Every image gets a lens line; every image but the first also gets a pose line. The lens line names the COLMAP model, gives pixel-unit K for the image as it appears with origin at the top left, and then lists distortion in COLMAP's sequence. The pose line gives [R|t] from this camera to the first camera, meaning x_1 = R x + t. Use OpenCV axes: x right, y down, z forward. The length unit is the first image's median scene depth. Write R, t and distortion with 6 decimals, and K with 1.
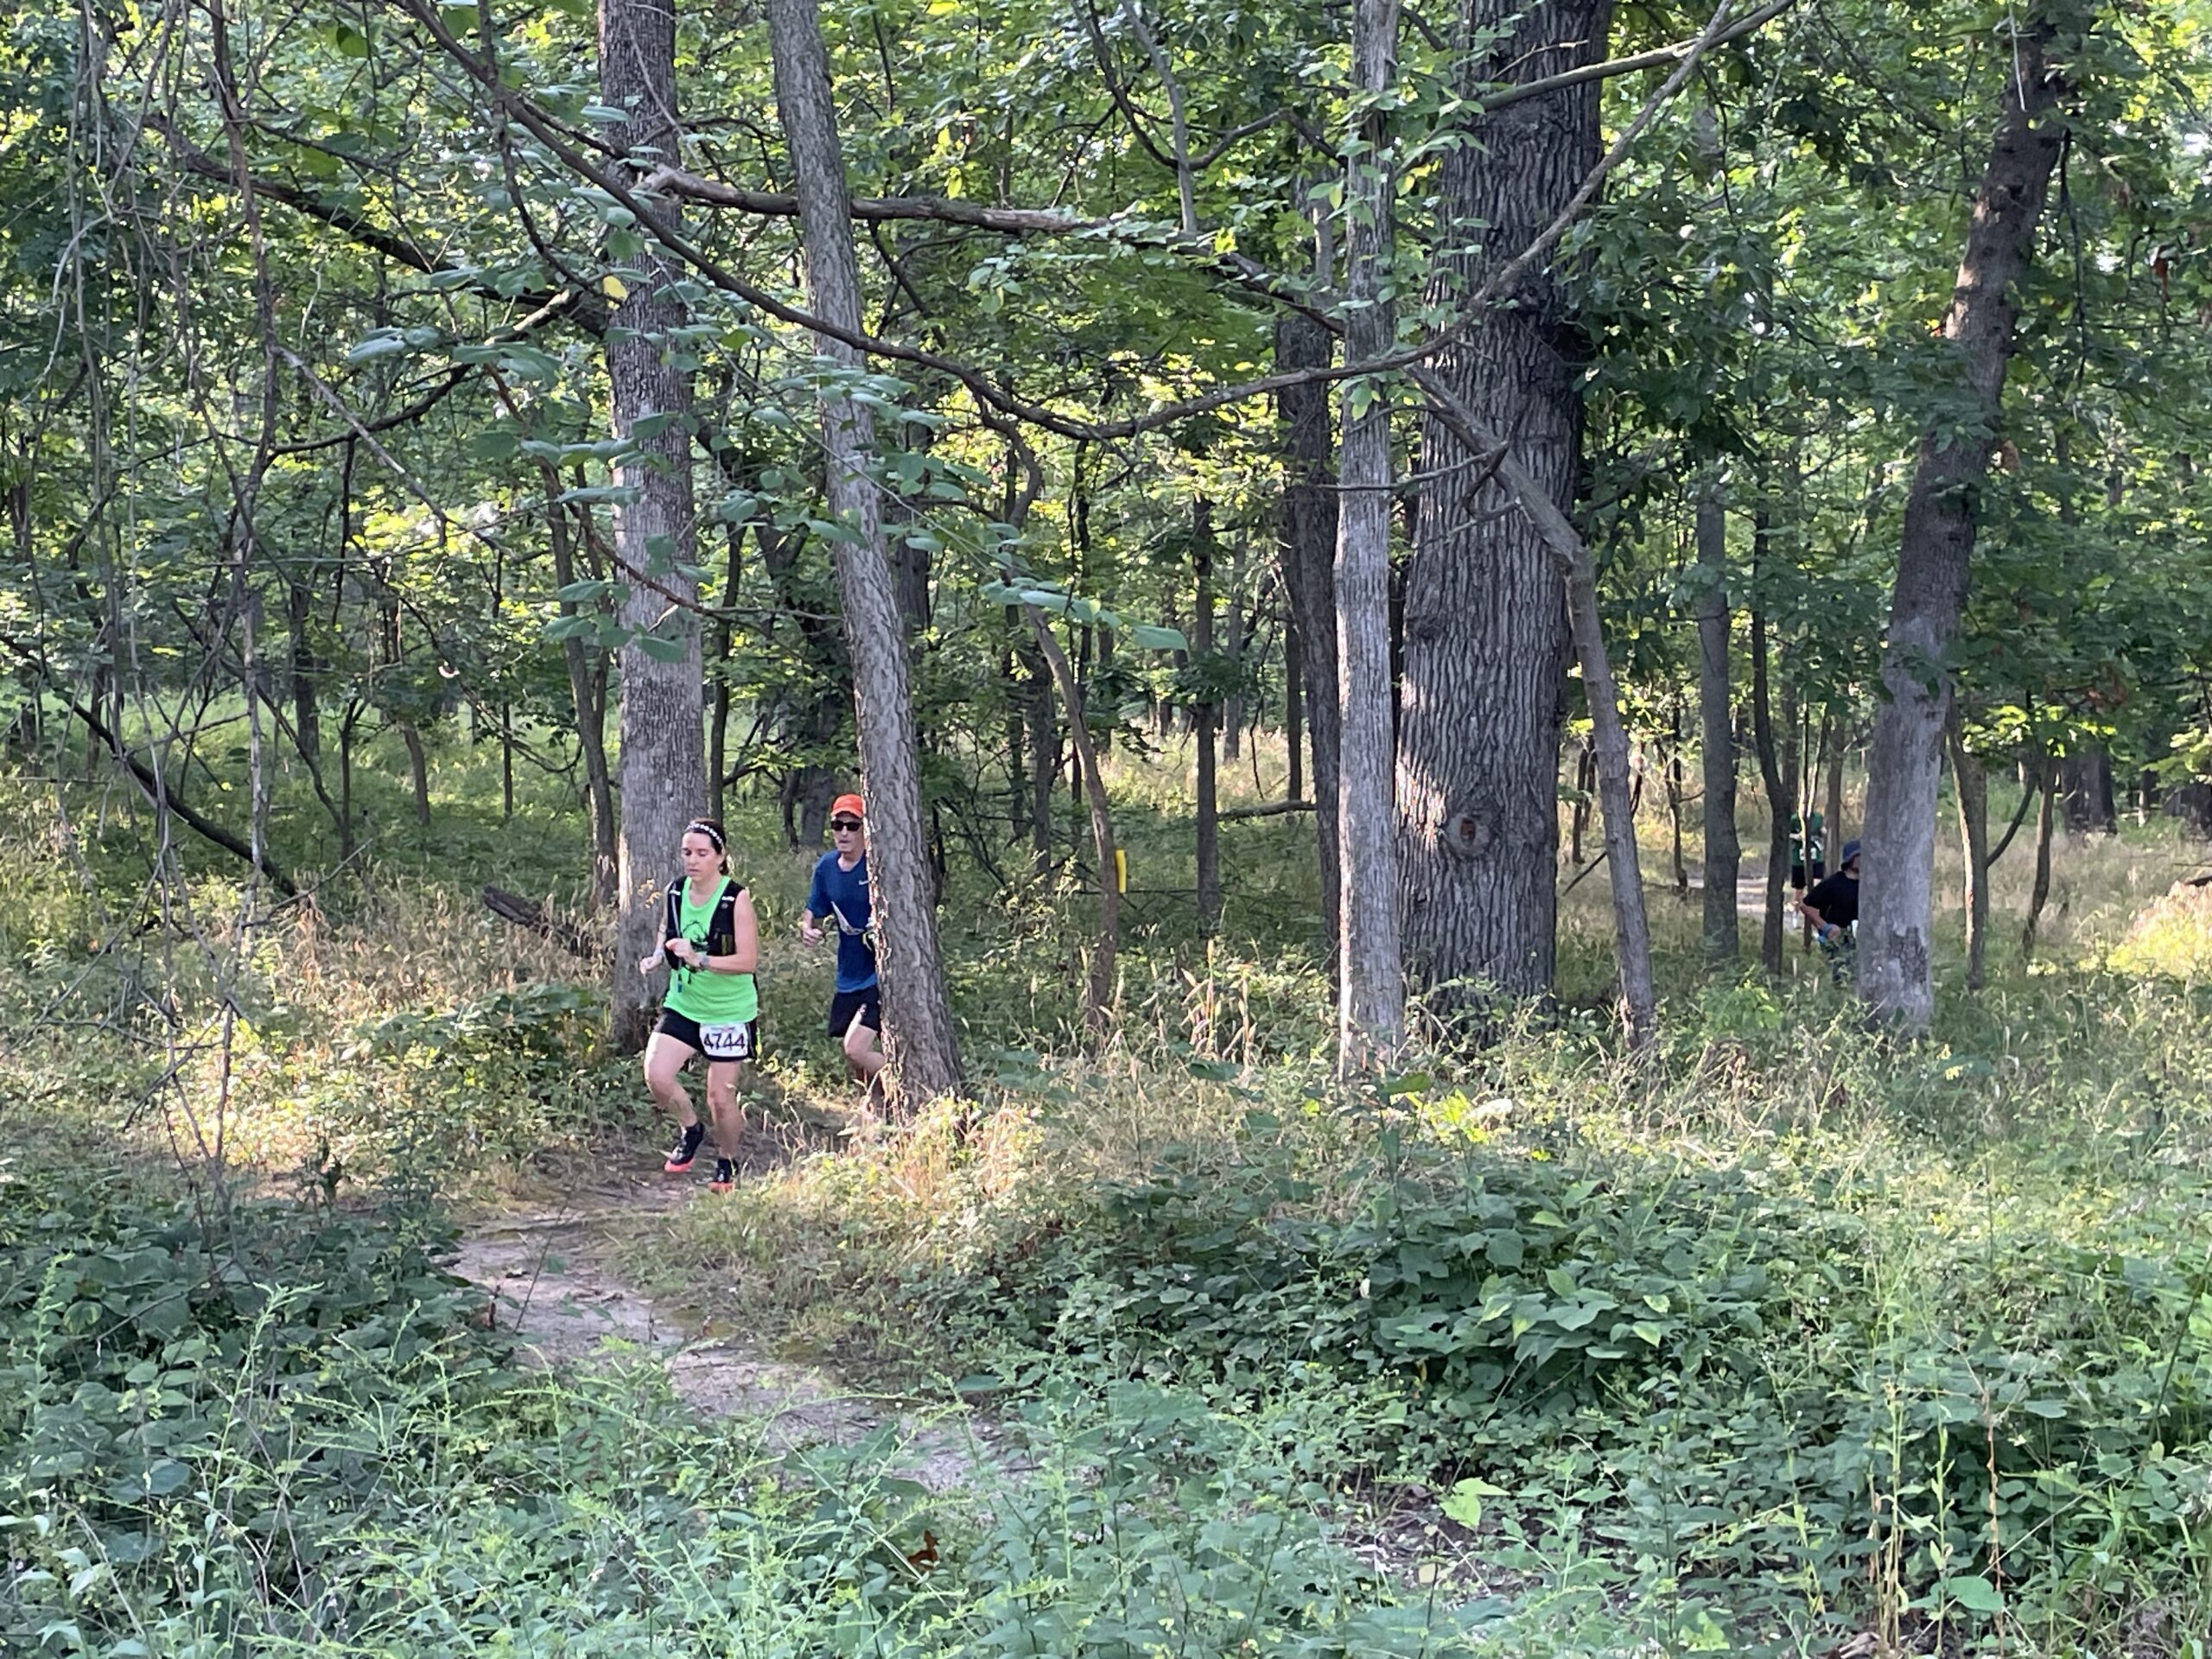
lens RADIAL K [[3548.7, 0, 1075.7], [0, 3548.7, 815.7], [0, 0, 1]] dist [0.103443, 0.000000]
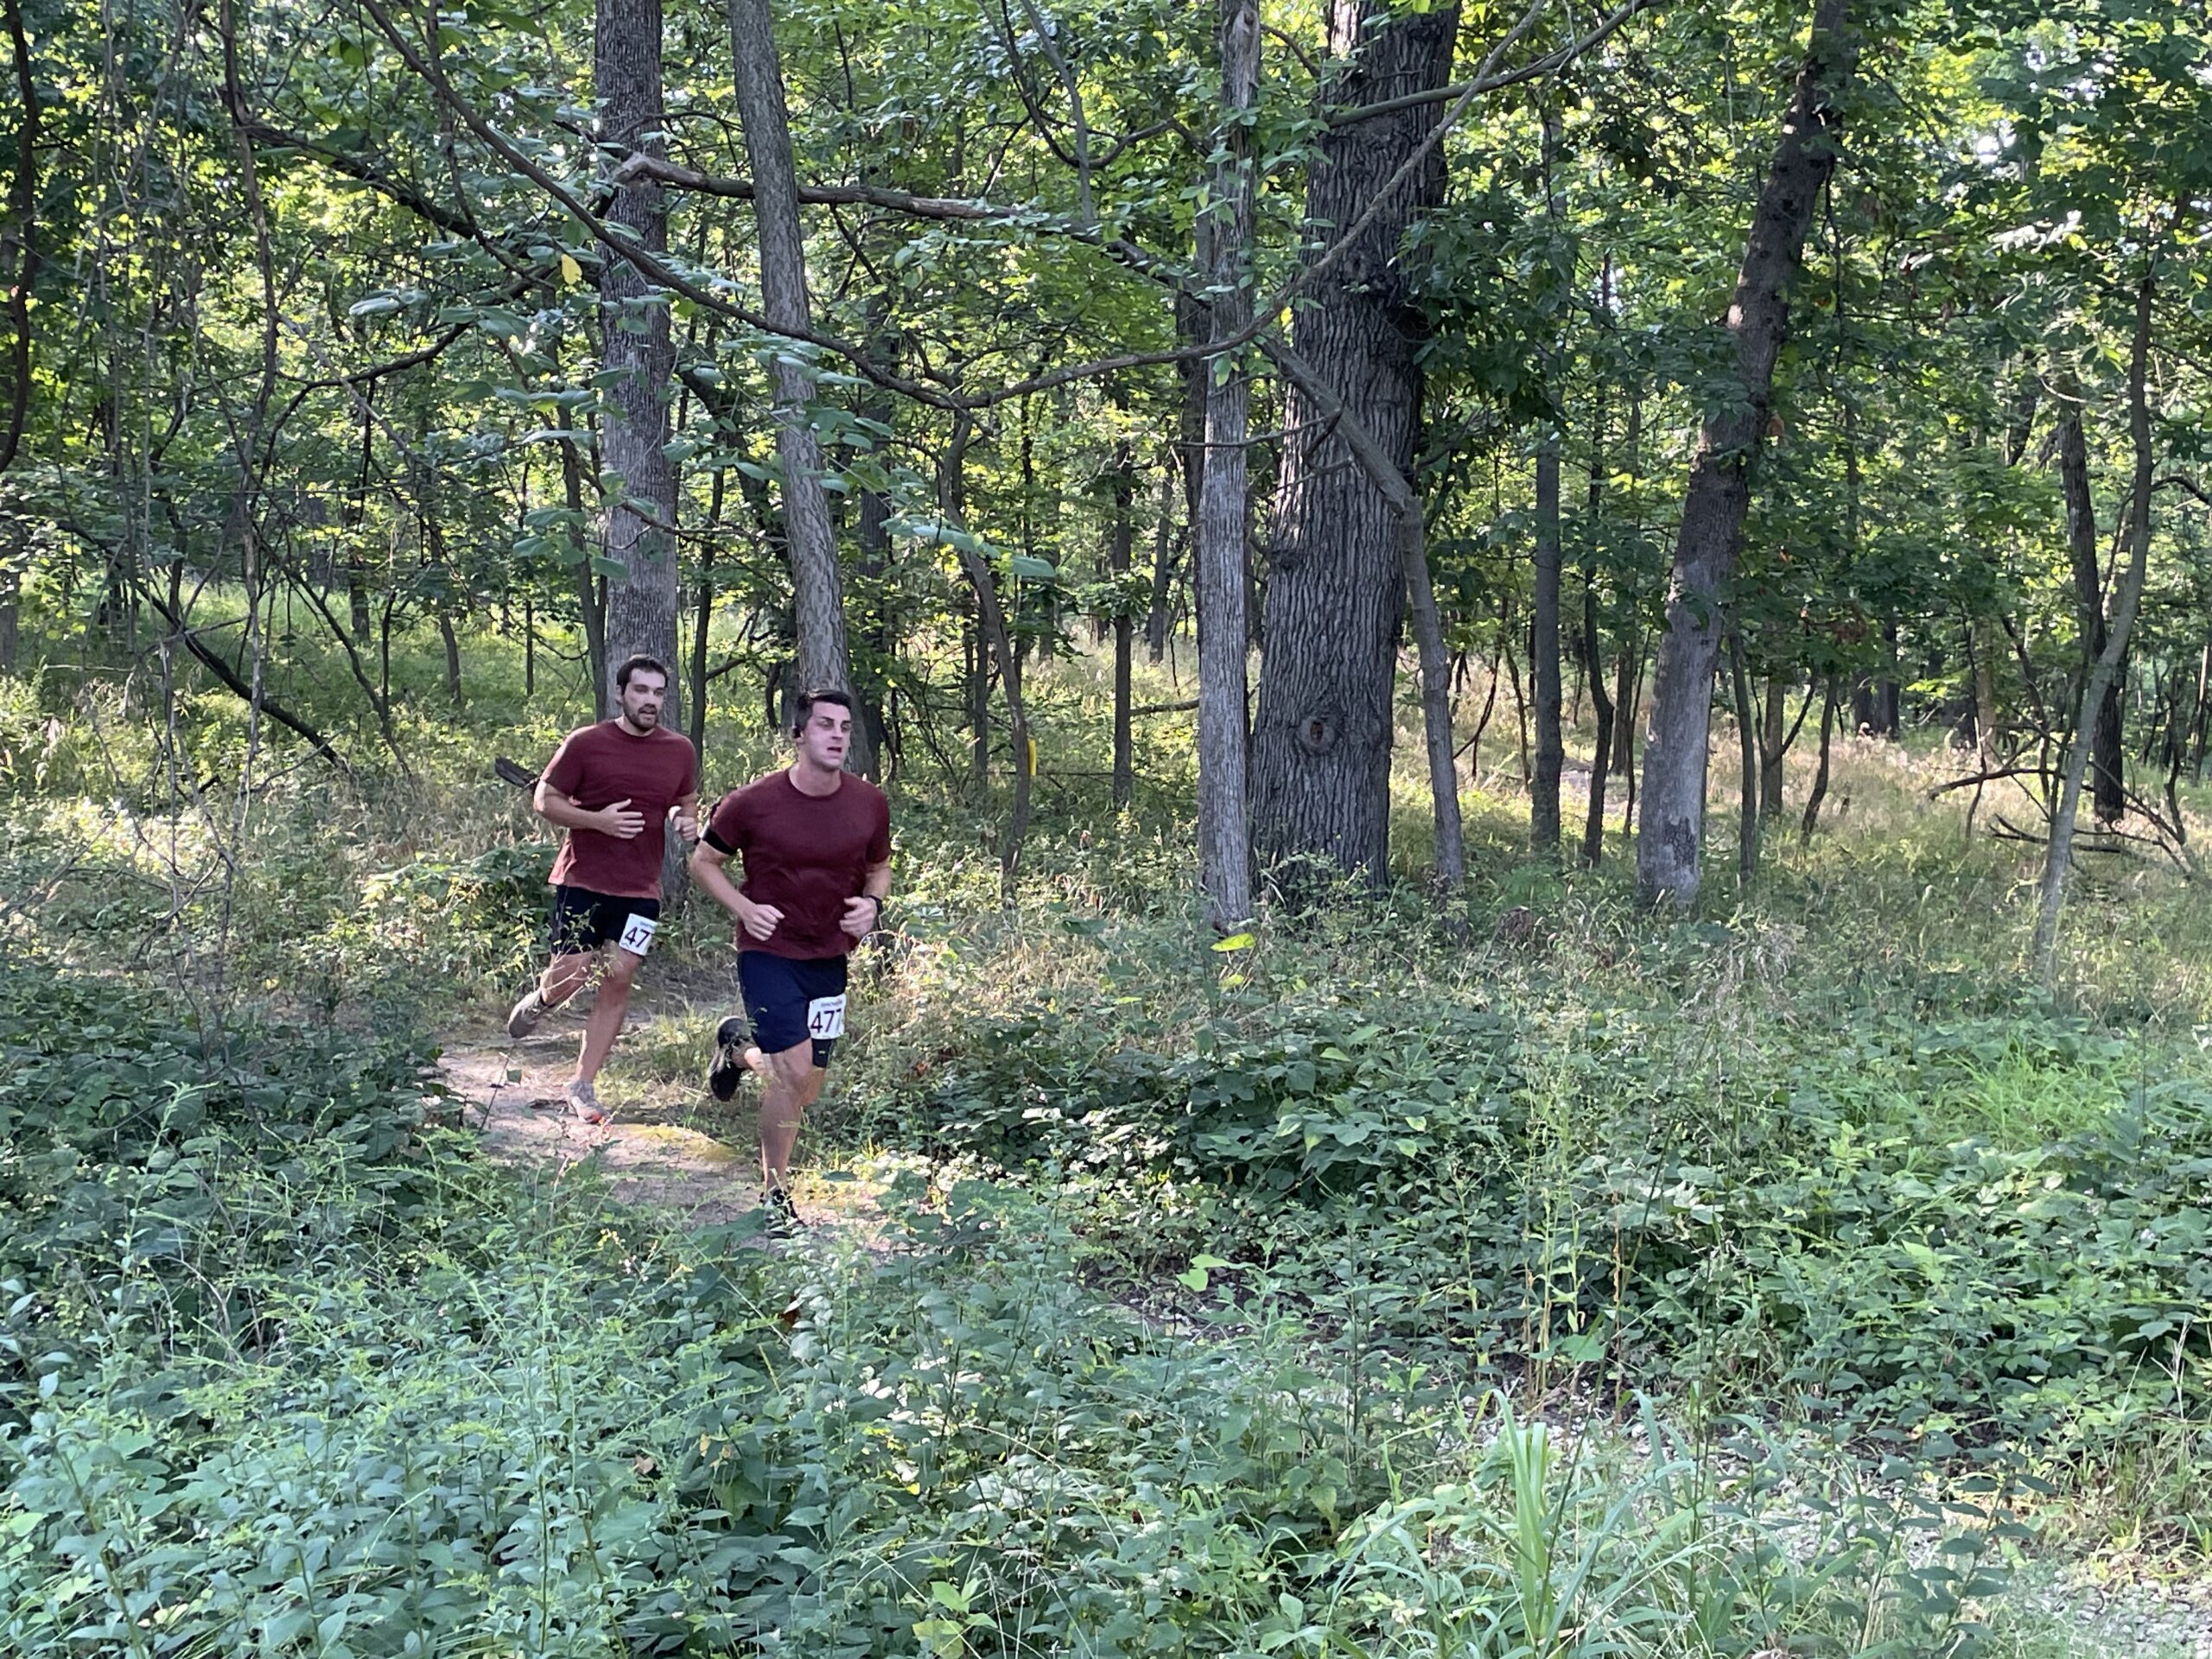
lens RADIAL K [[3034.4, 0, 1132.8], [0, 3034.4, 834.1], [0, 0, 1]] dist [0.094472, 0.000000]
pose [[0.999190, 0.021413, 0.034061, 0.018286], [-0.022826, 0.998870, 0.041676, -0.002868], [-0.033130, -0.042420, 0.998550, -0.025676]]
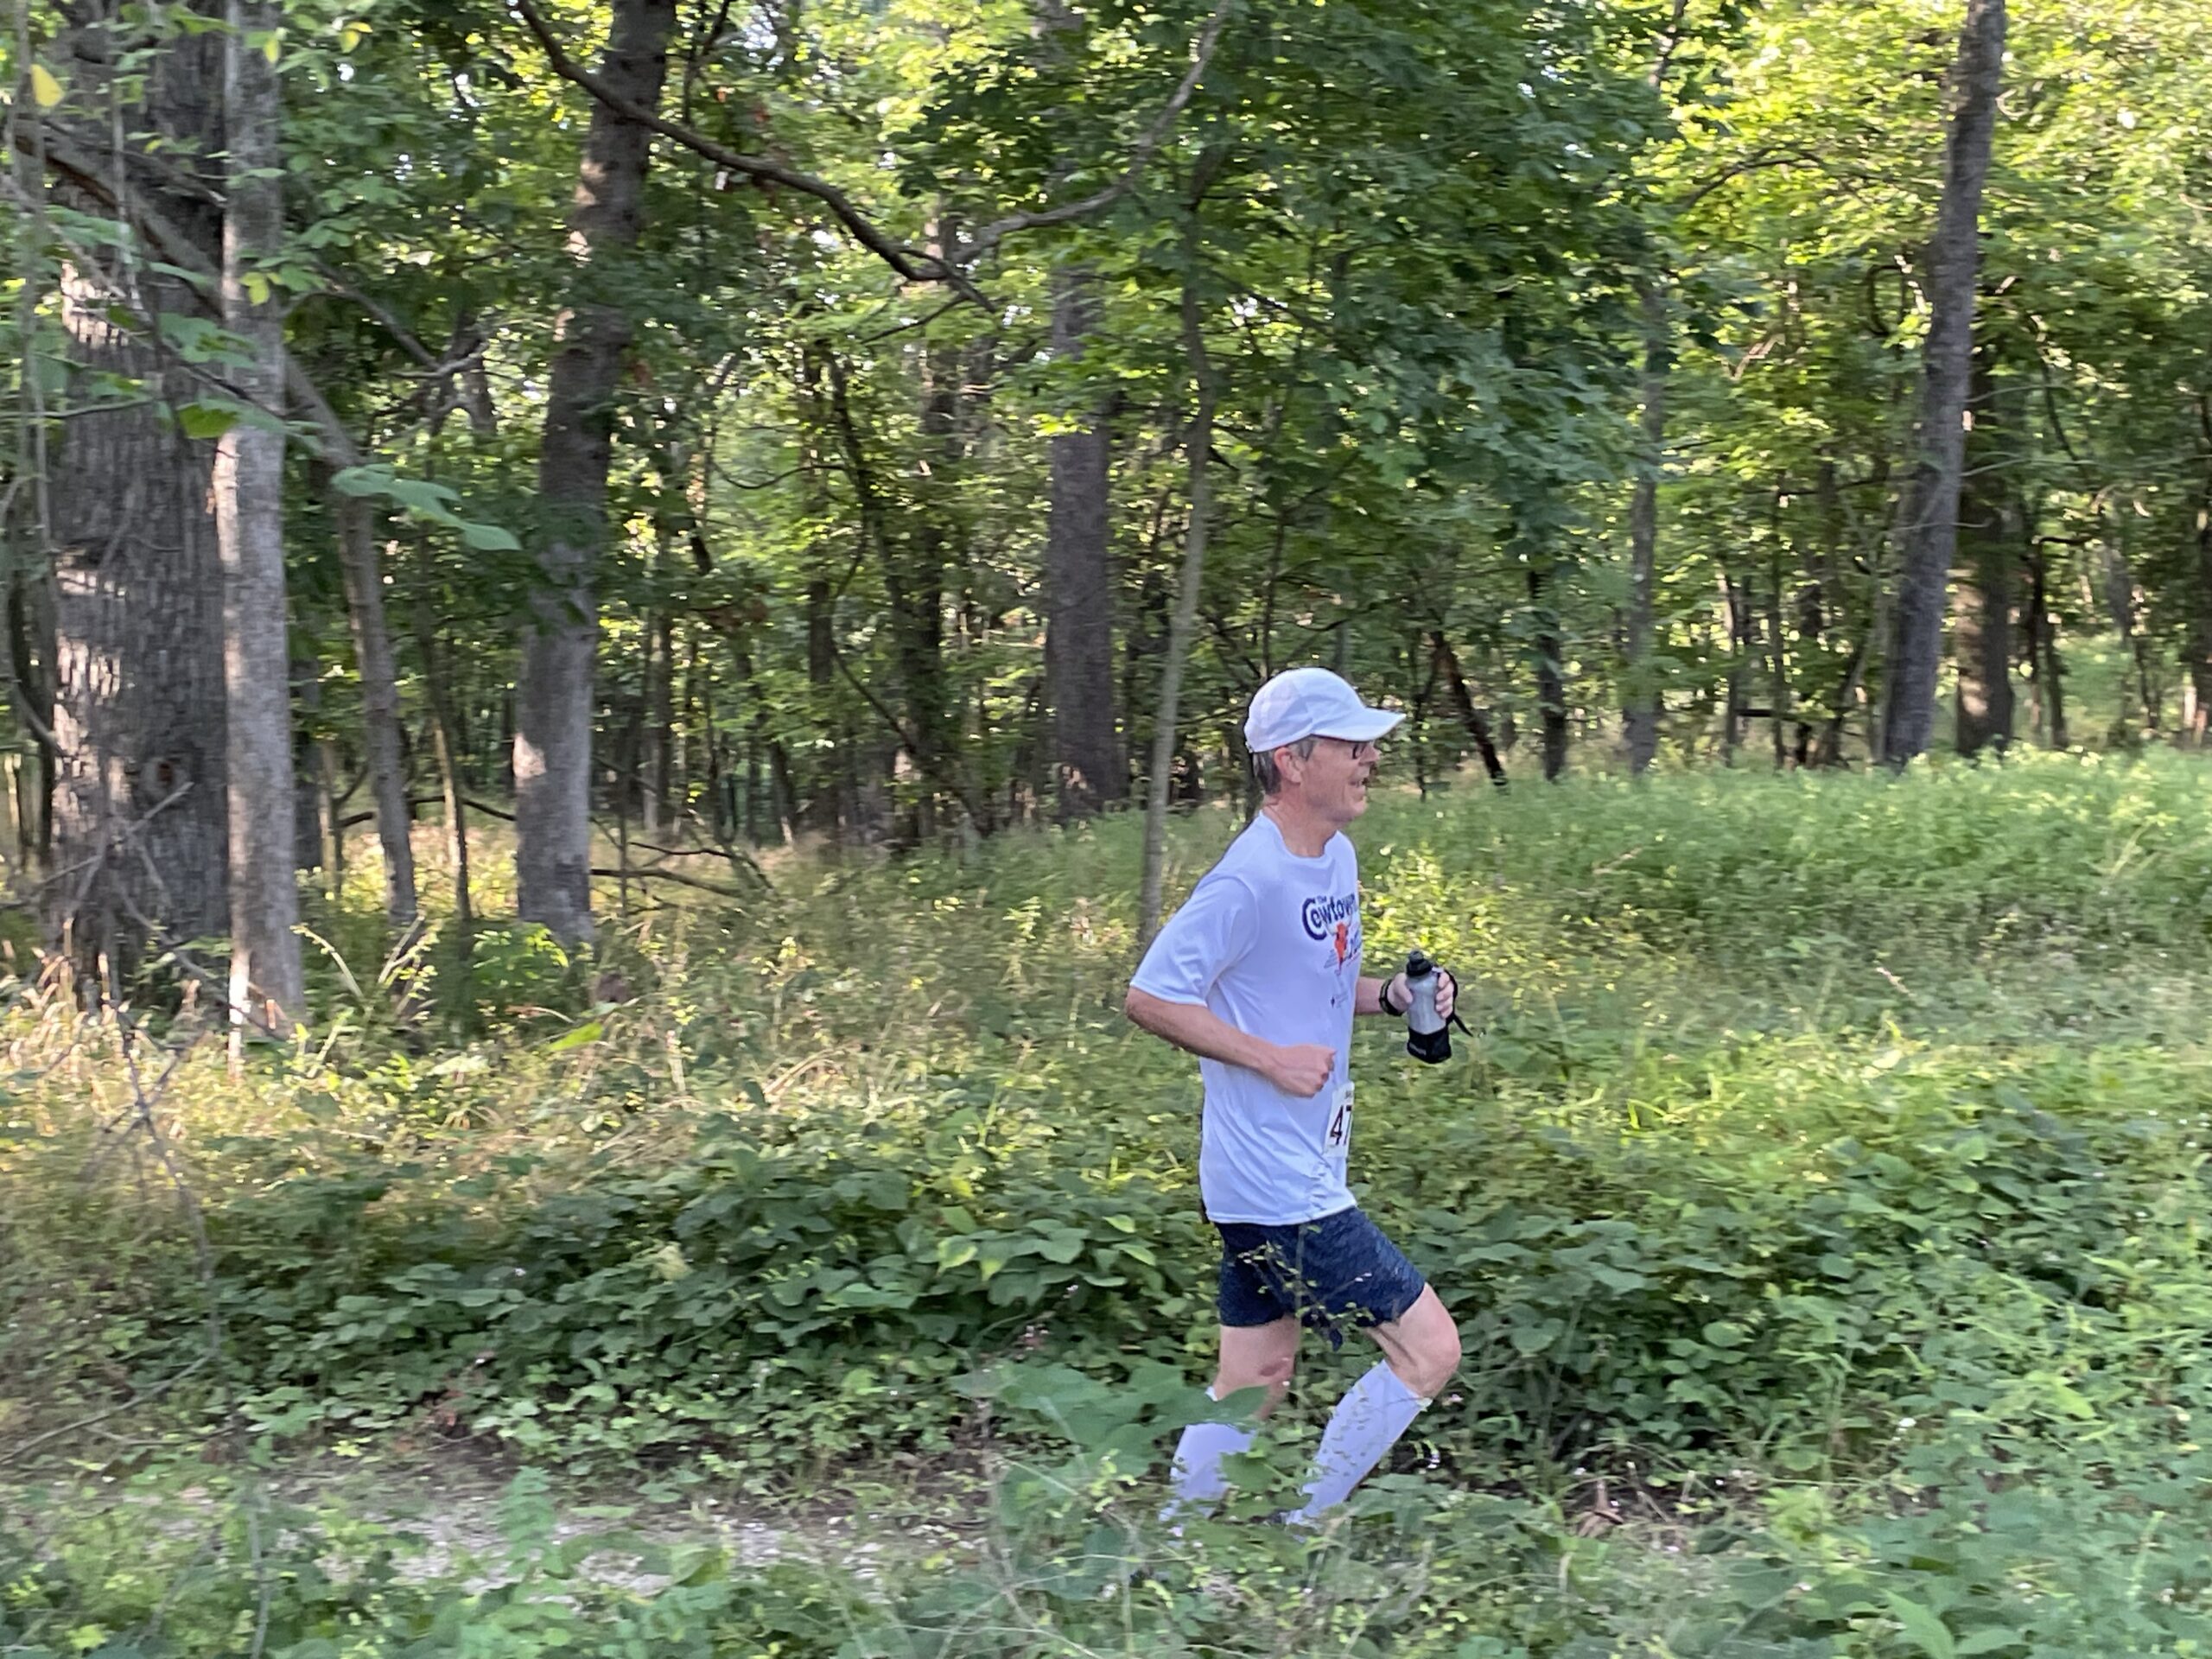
lens RADIAL K [[3548.7, 0, 1151.8], [0, 3548.7, 779.3], [0, 0, 1]] dist [0.103443, 0.000000]
pose [[0.826339, -0.049987, 0.560951, -0.242059], [0.048398, 0.998671, 0.017698, 0.001240], [-0.561090, 0.012525, 0.827660, 0.142452]]
